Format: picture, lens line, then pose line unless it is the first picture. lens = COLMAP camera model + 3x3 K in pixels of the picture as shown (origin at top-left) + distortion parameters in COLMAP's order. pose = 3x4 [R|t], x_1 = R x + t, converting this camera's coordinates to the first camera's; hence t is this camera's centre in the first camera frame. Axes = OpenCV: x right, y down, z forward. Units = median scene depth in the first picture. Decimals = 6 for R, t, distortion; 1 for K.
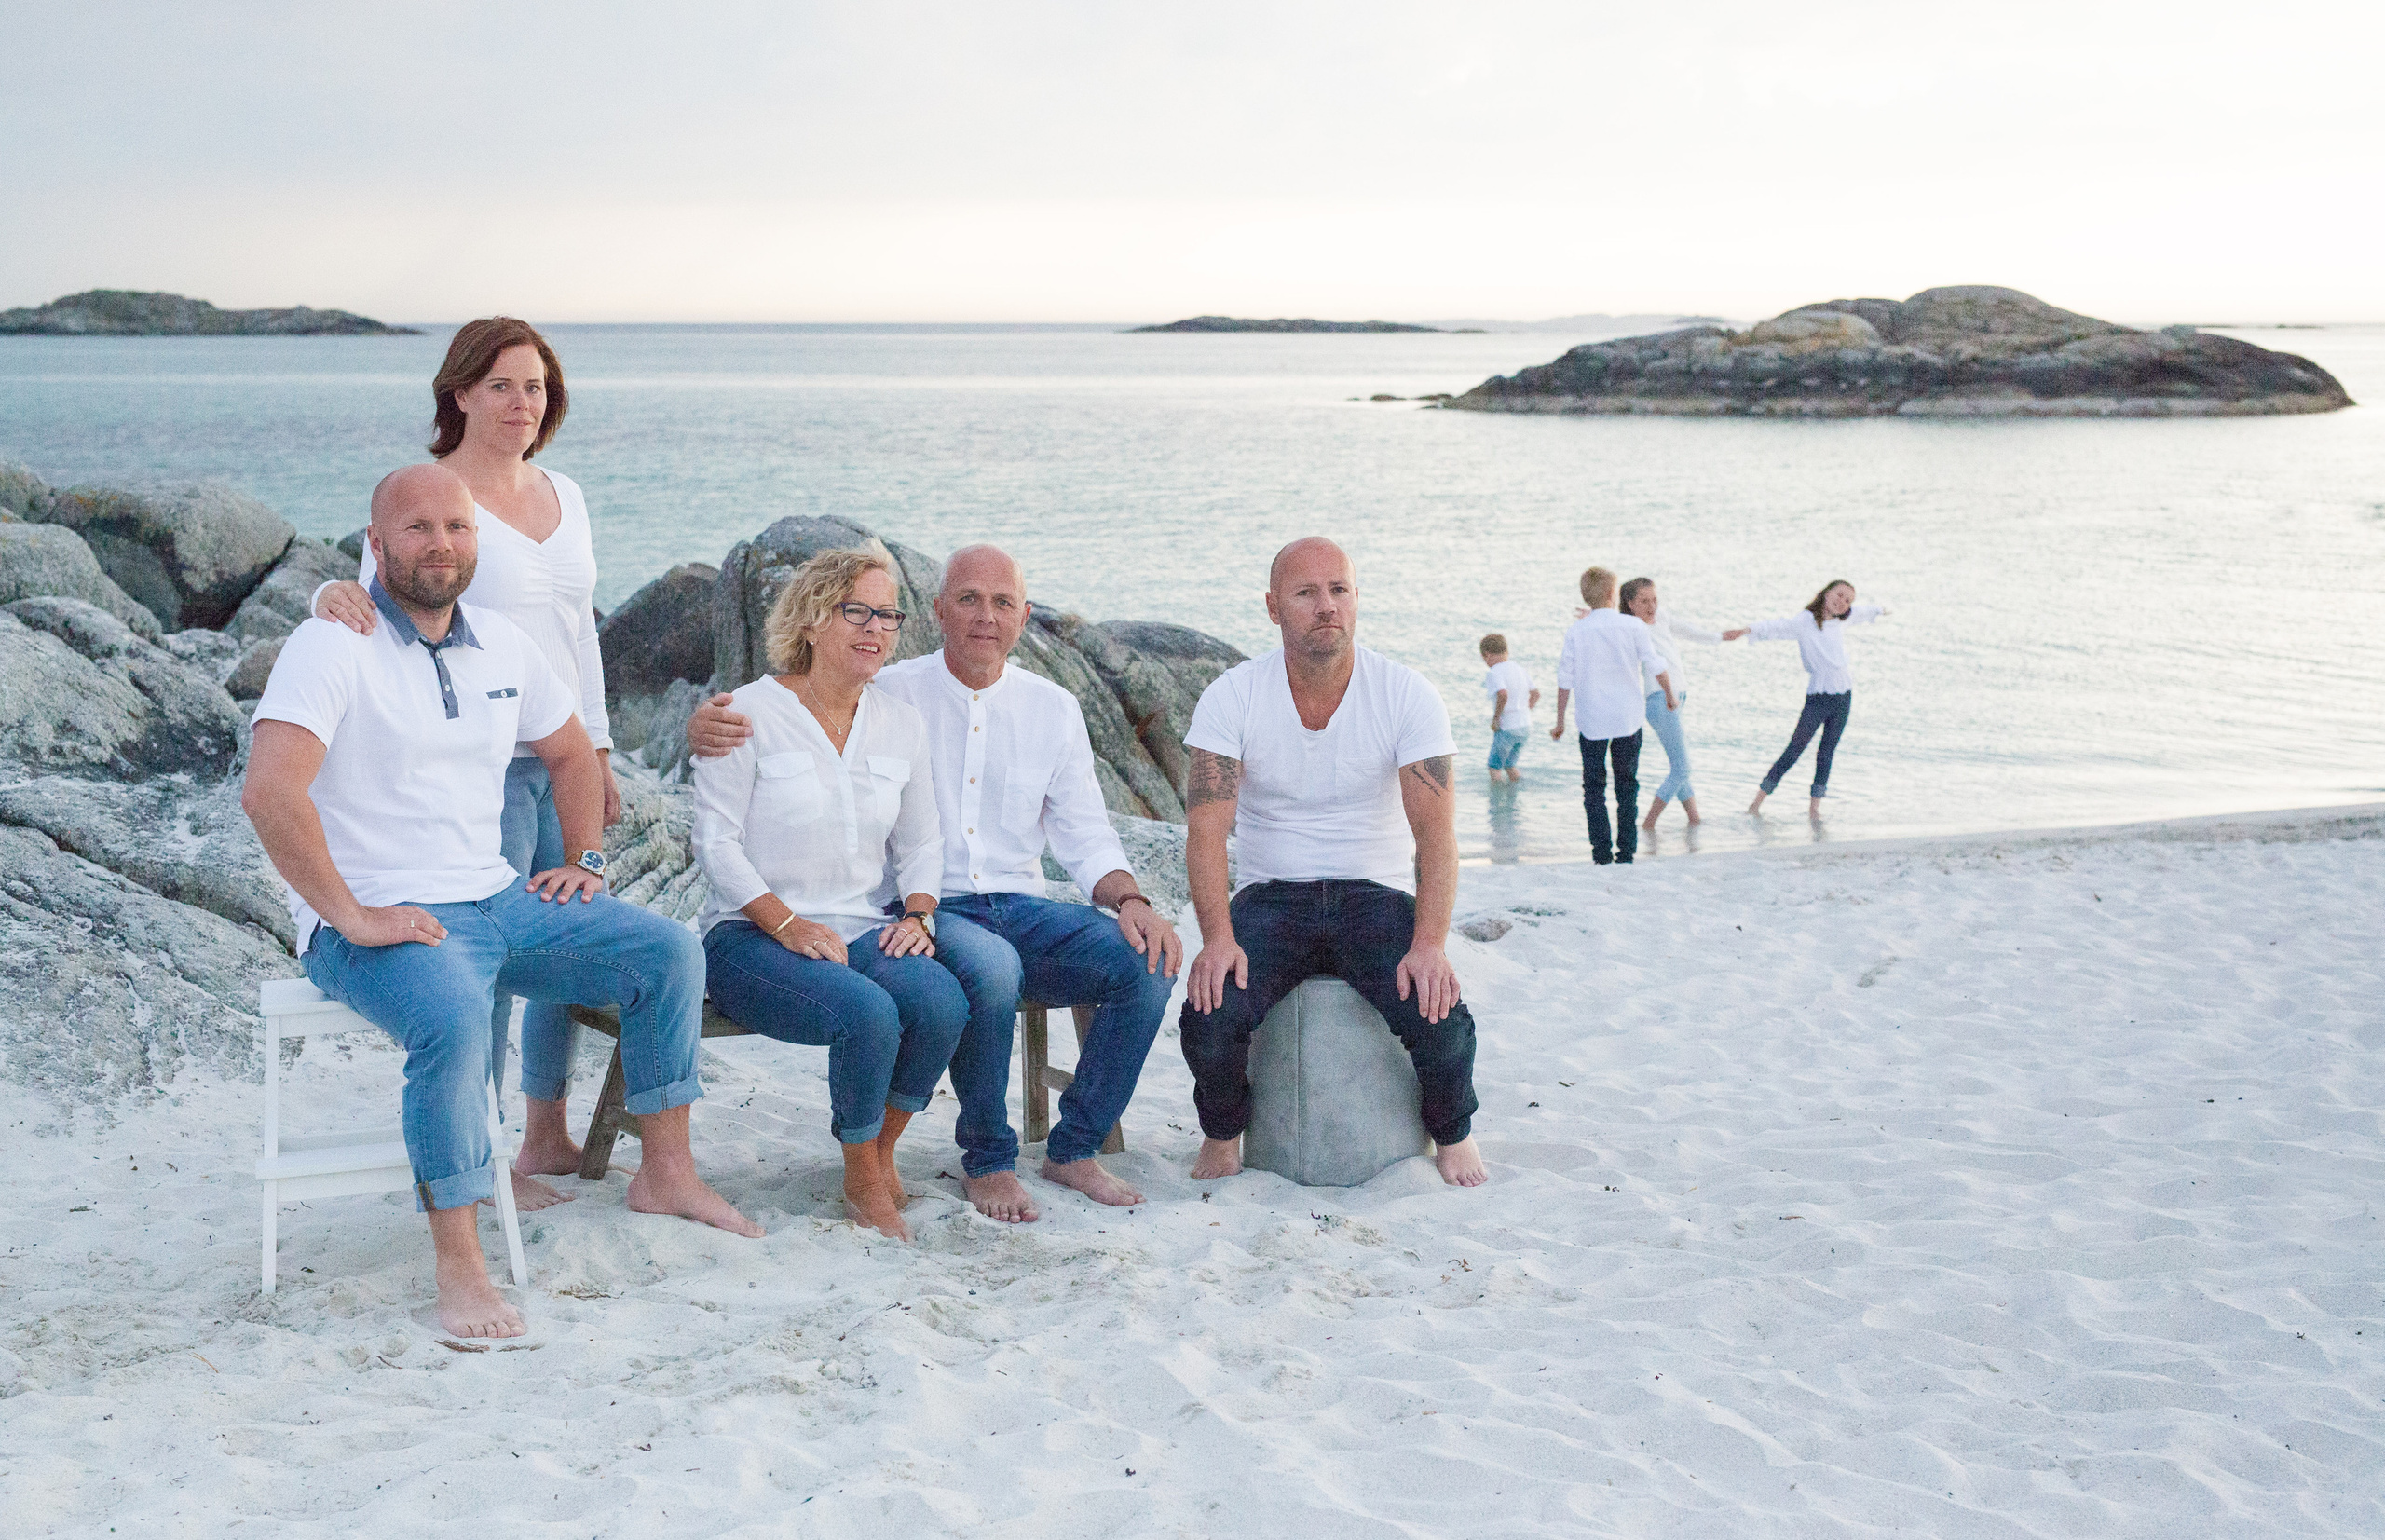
lens RADIAL K [[3428.4, 0, 1176.6], [0, 3428.4, 735.7], [0, 0, 1]] dist [-0.003290, 0.097373]
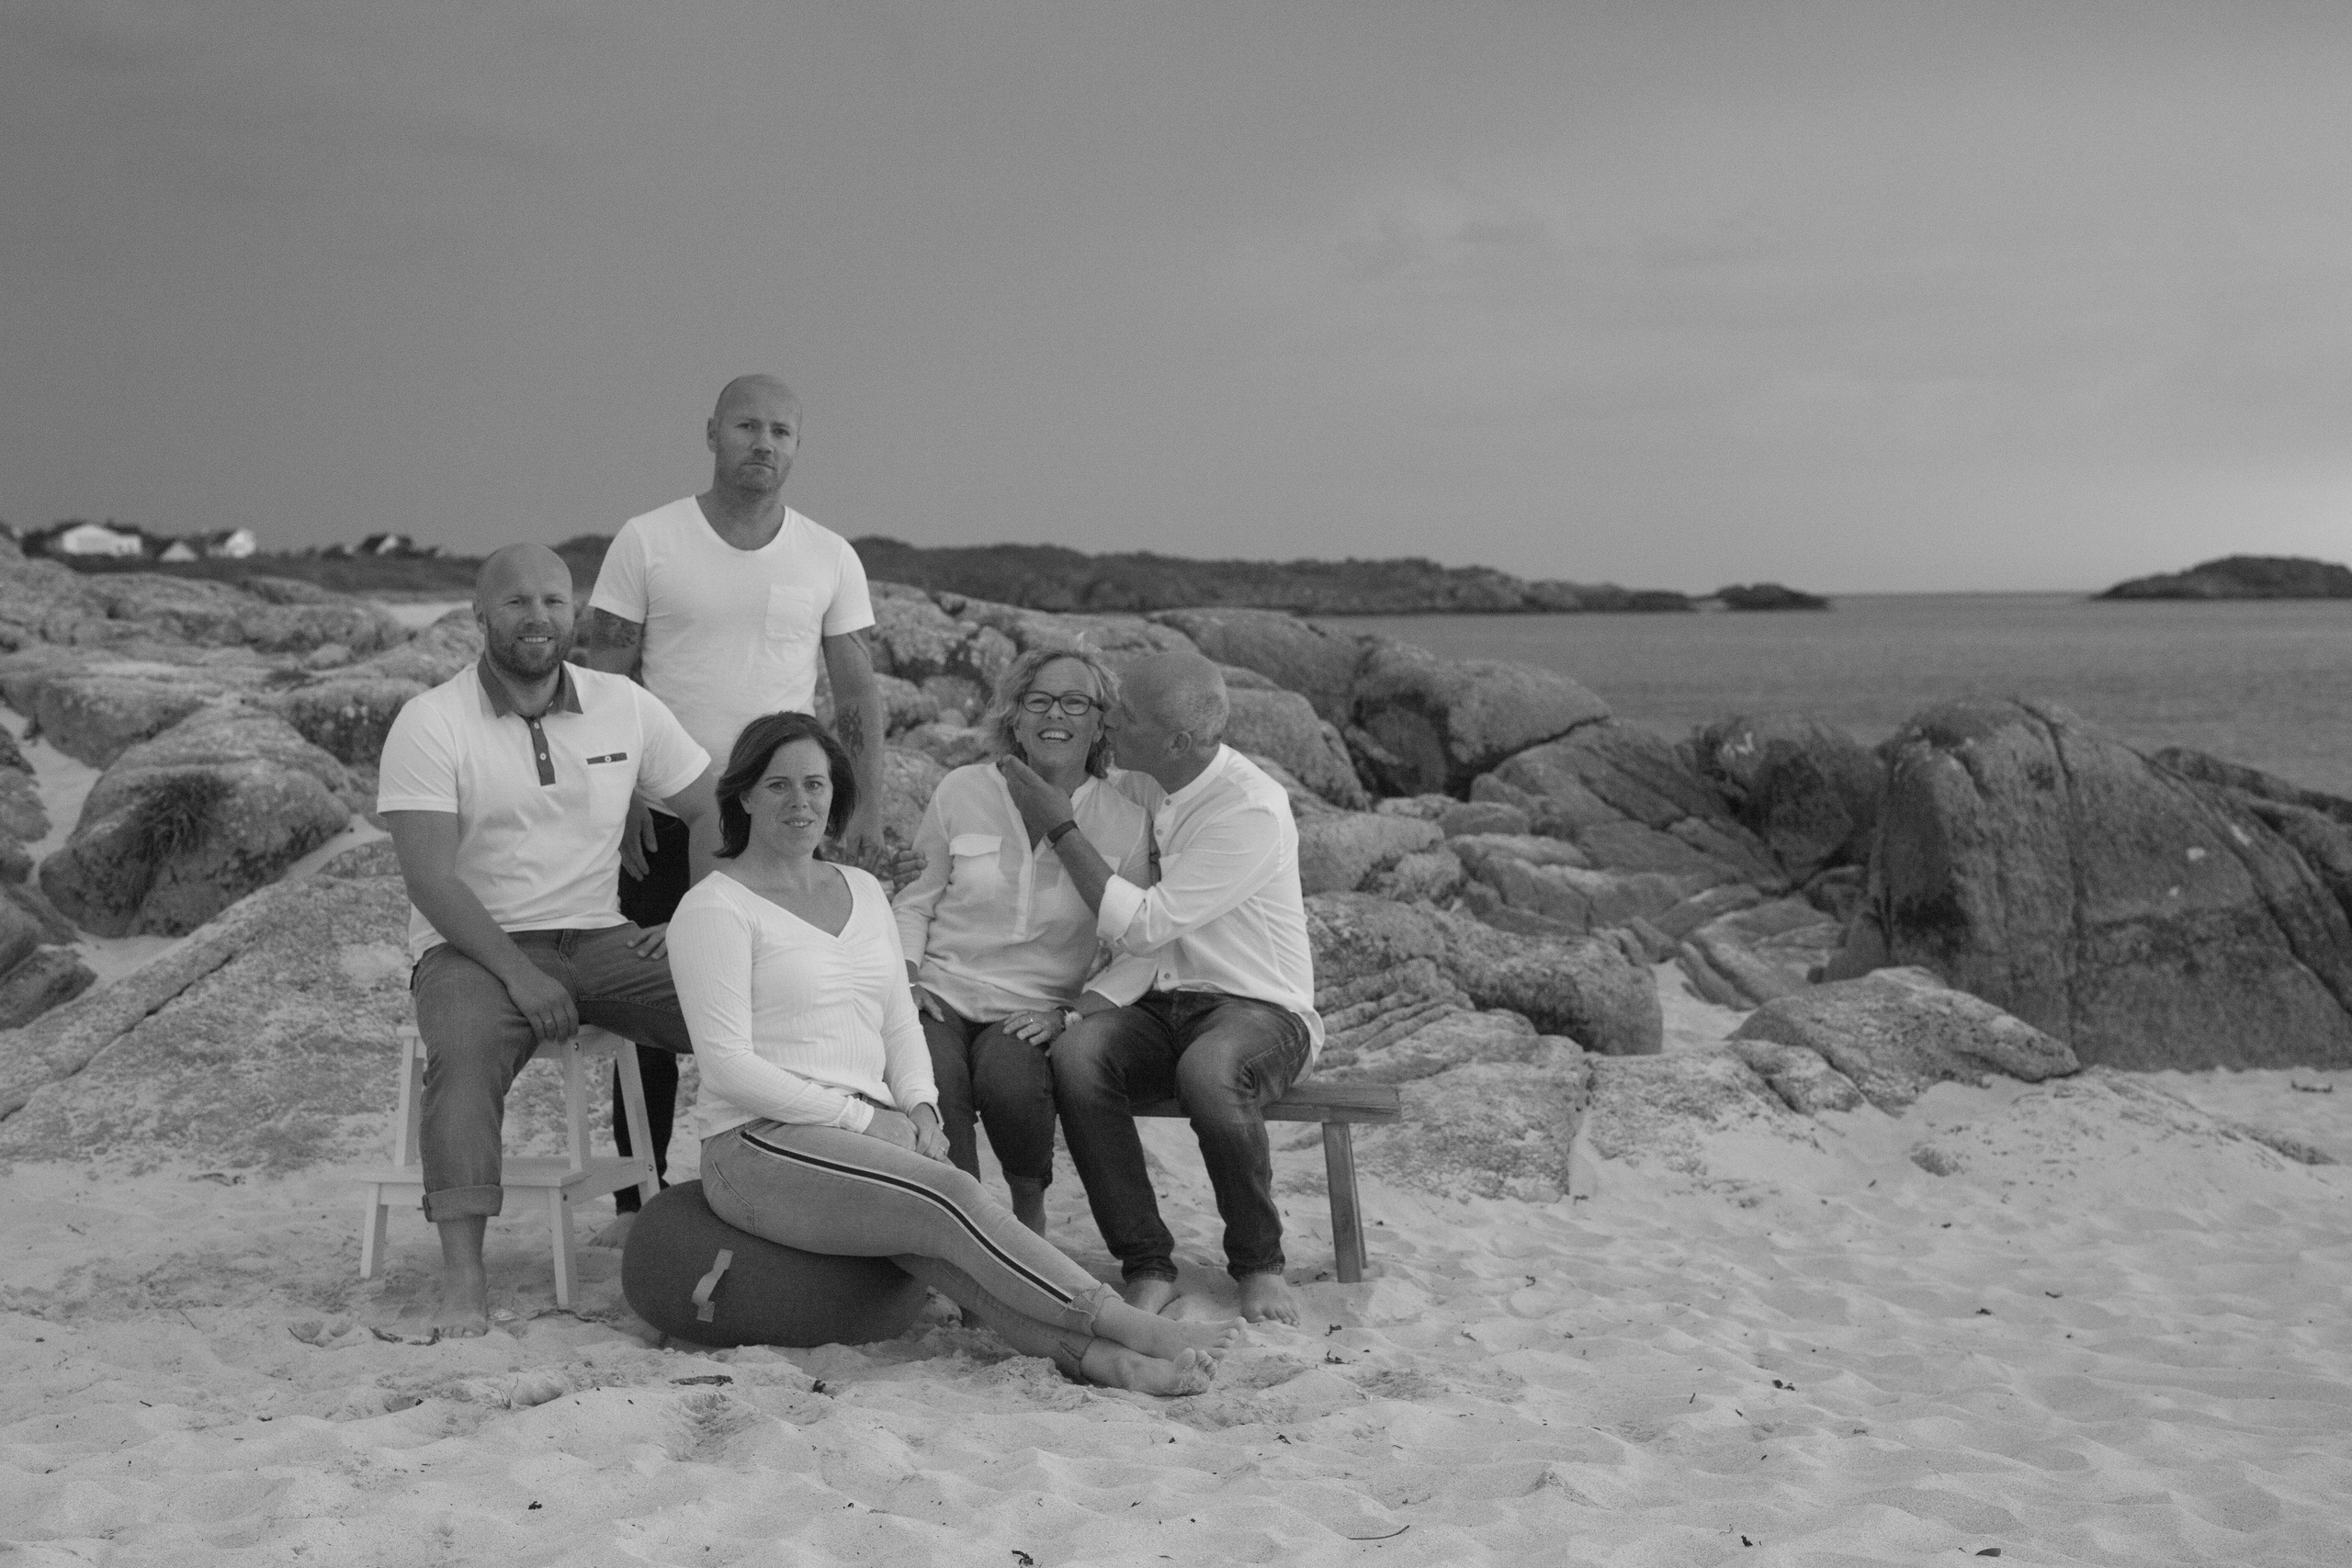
lens RADIAL K [[3290.2, 0, 1169.2], [0, 3290.2, 771.6], [0, 0, 1]] dist [0.006657, 0.017733]
pose [[0.807384, 0.022823, -0.589585, 0.368088], [-0.061445, 0.997071, -0.045547, 0.019927], [0.586818, 0.073001, 0.806421, 0.180494]]
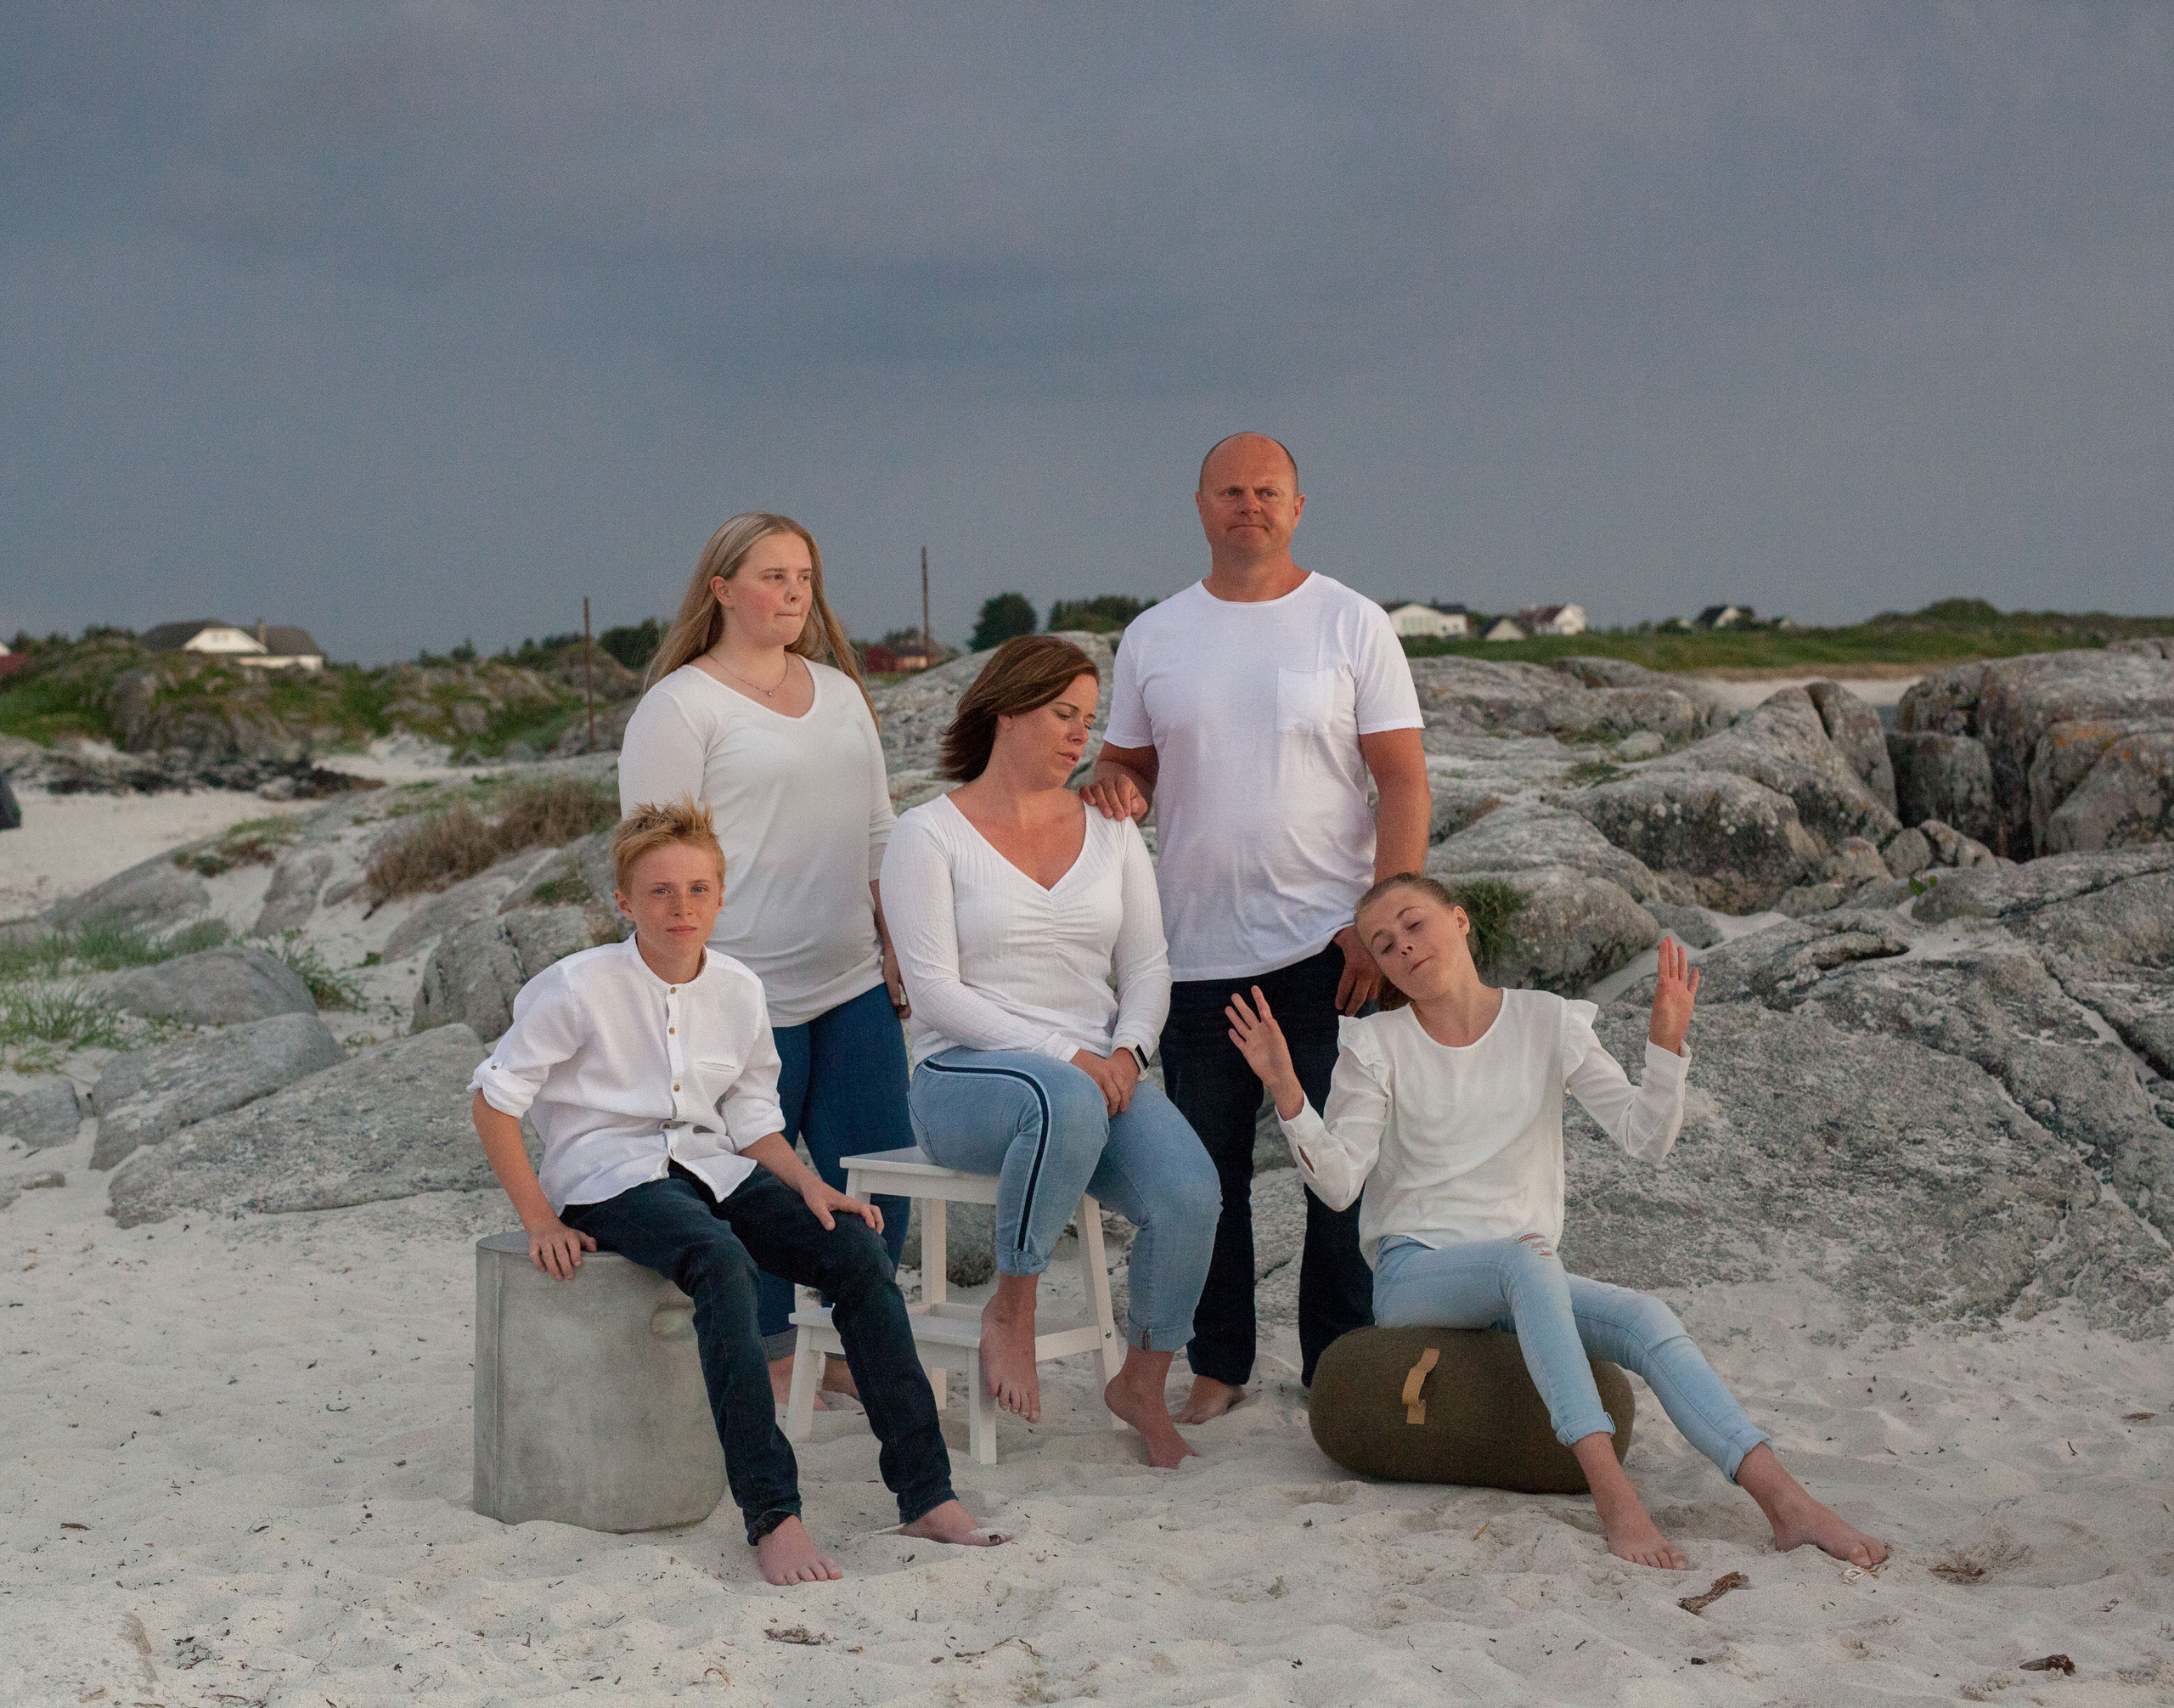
lens RADIAL K [[3649.0, 0, 999.6], [0, 3649.0, 797.9], [0, 0, 1]] dist [-0.012798, 0.144090]
pose [[0.487660, 0.006001, -0.873013, 0.327911], [-0.073950, 0.996667, -0.034457, 0.013406], [0.869896, 0.081362, 0.486478, 0.225096]]
